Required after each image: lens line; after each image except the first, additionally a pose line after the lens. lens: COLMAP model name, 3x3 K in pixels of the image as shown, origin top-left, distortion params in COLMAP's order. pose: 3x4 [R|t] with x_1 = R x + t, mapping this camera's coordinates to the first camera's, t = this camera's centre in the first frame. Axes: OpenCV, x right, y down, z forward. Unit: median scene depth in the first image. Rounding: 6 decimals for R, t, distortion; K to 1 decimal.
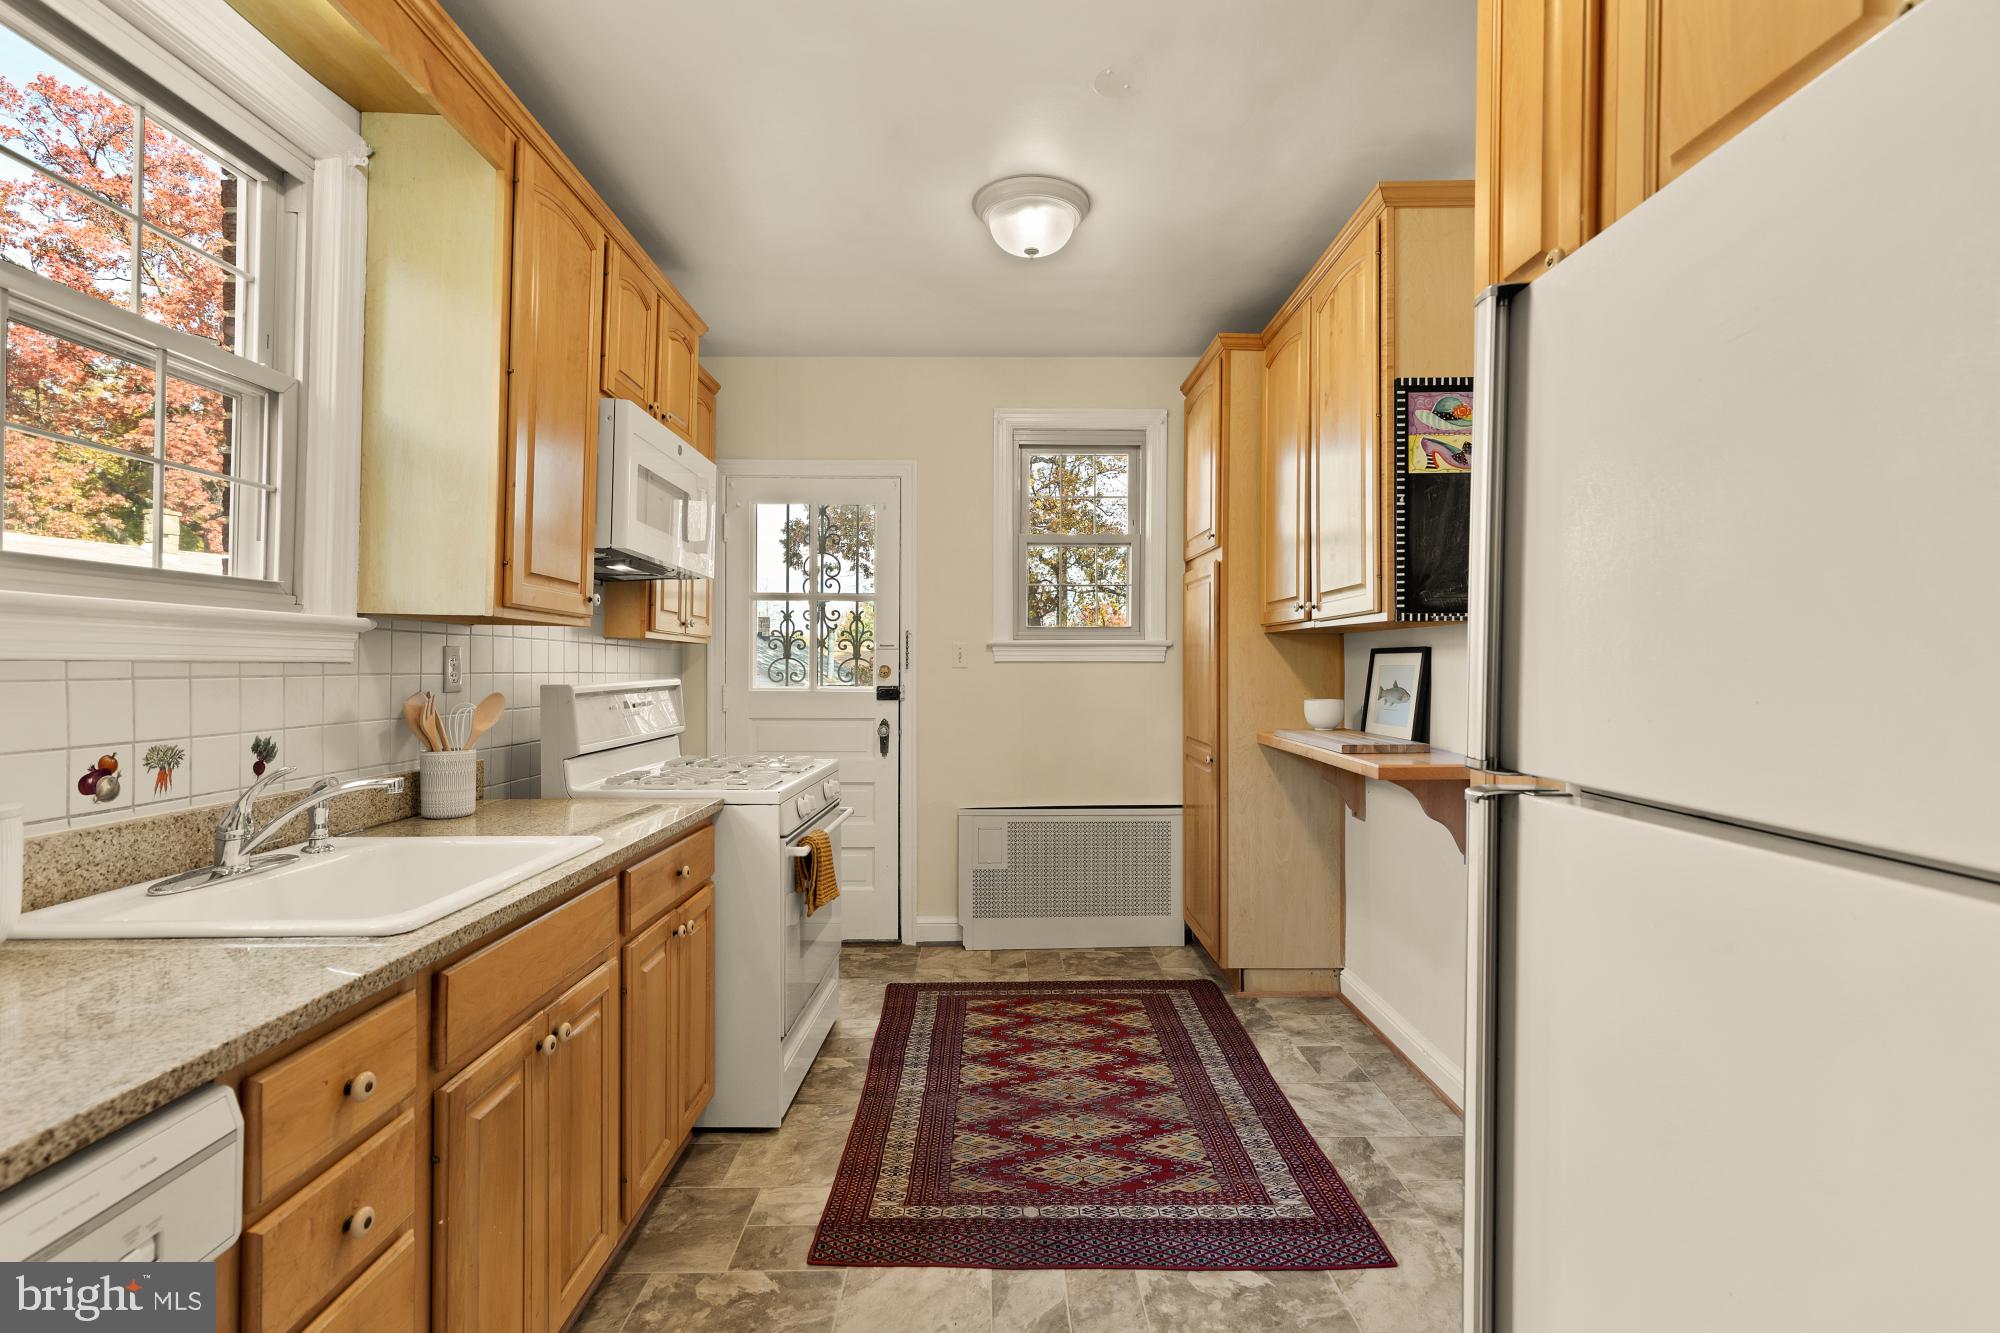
lens RADIAL K [[914.1, 0, 998.0], [0, 914.1, 654.4], [0, 0, 1]] dist [0.009135, -0.000183]
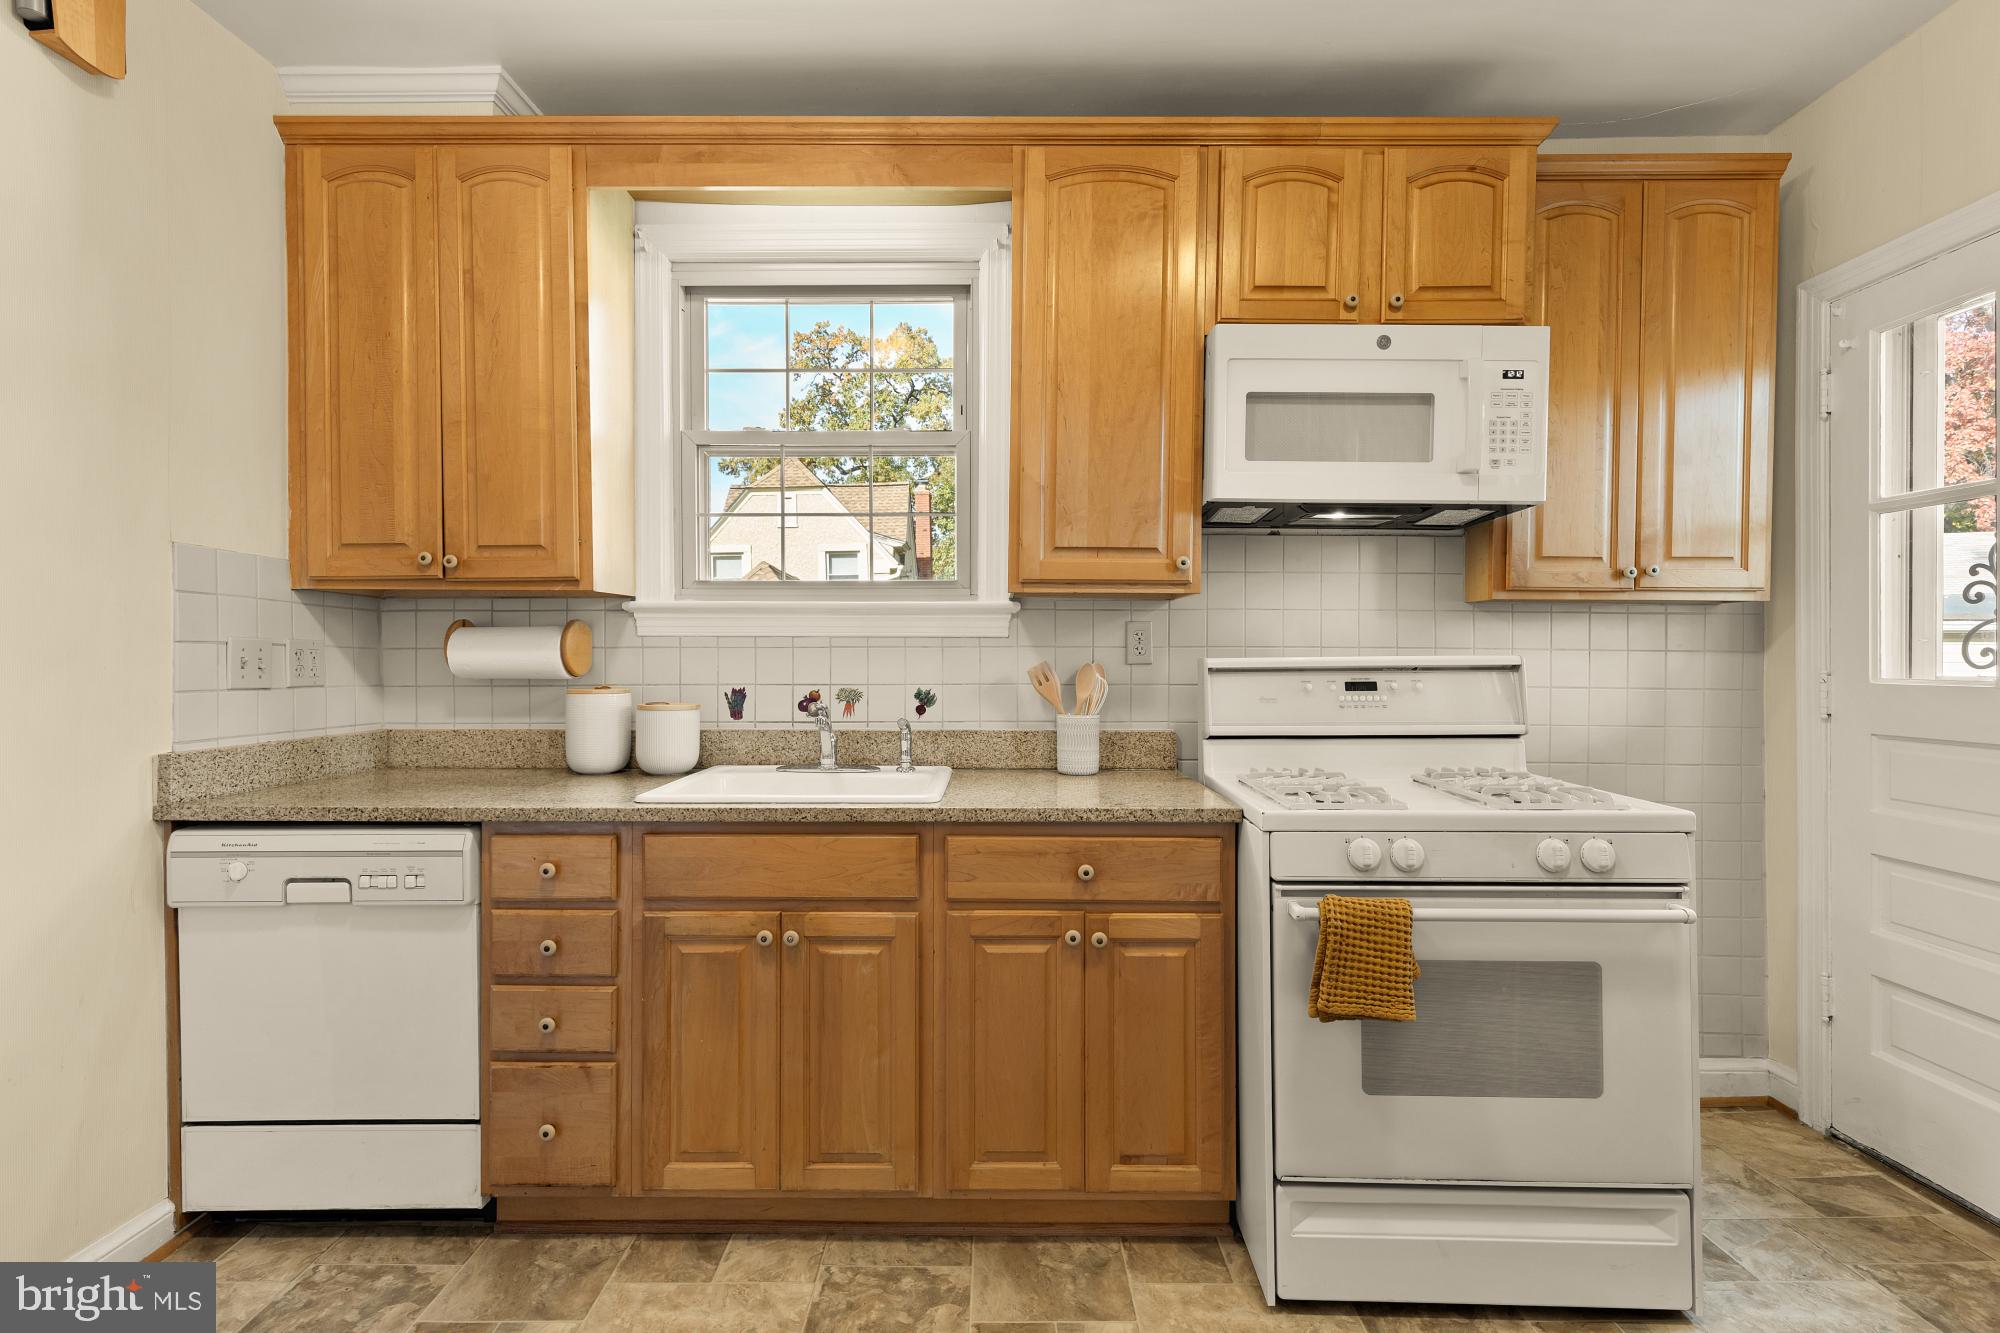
lens RADIAL K [[914.1, 0, 998.0], [0, 914.1, 654.4], [0, 0, 1]] dist [0.009135, -0.000183]
pose [[-0.014541, -0.007333, -0.999867, 0.635627], [0.010475, 0.999917, -0.007486, 0.047918], [0.999839, -0.010583, -0.014463, 1.143398]]
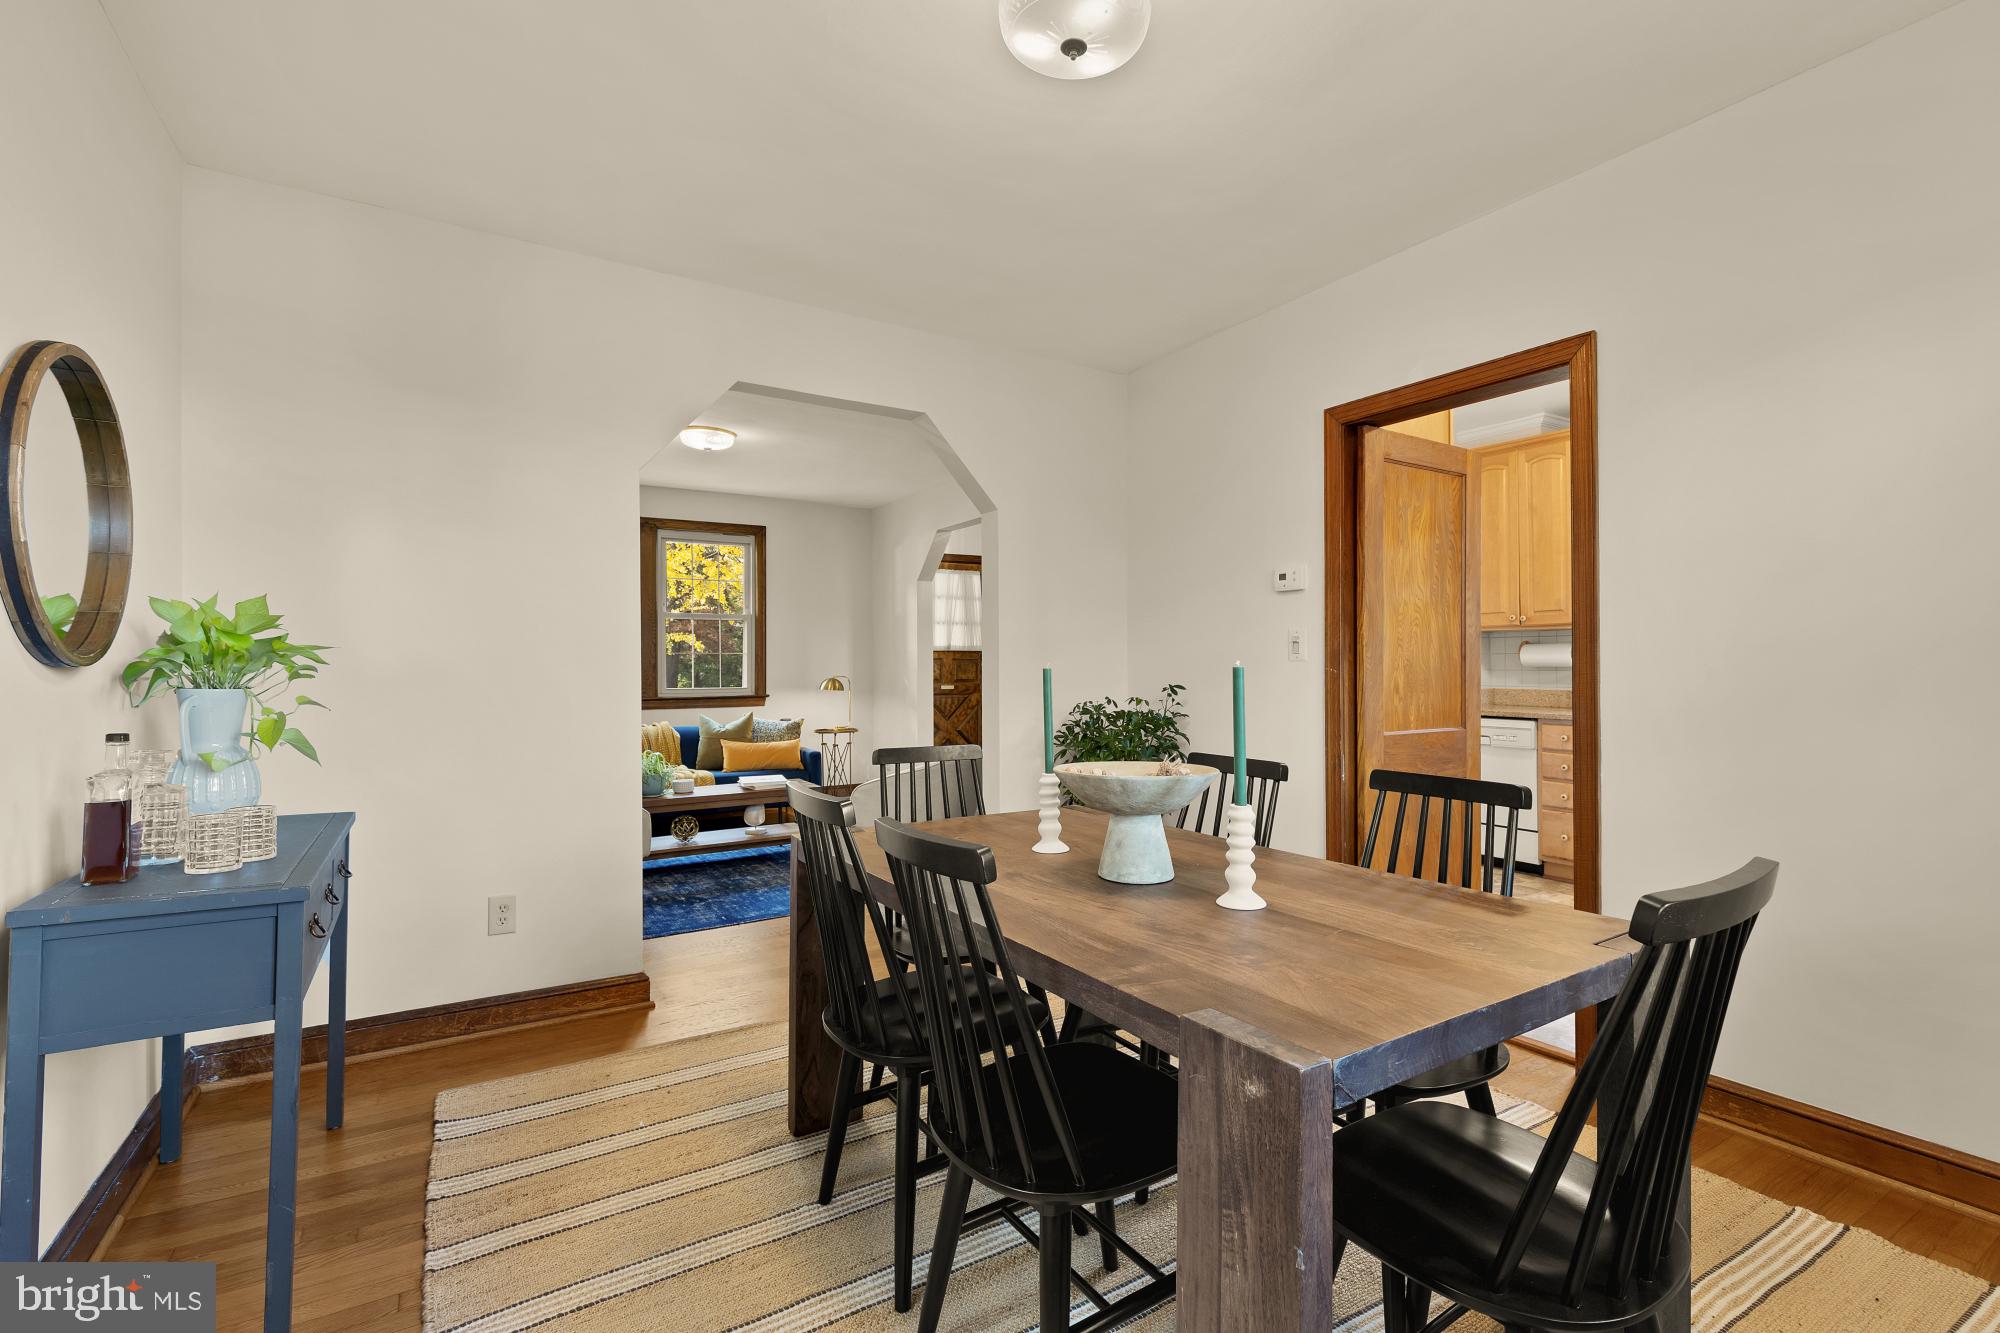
lens RADIAL K [[914.1, 0, 998.0], [0, 914.1, 654.4], [0, 0, 1]] dist [0.009135, -0.000183]
pose [[-0.858005, -0.013605, -0.513461, 2.506144], [-0.003190, 0.999771, -0.021159, 0.096448], [0.513631, -0.016517, -0.857852, 2.123719]]
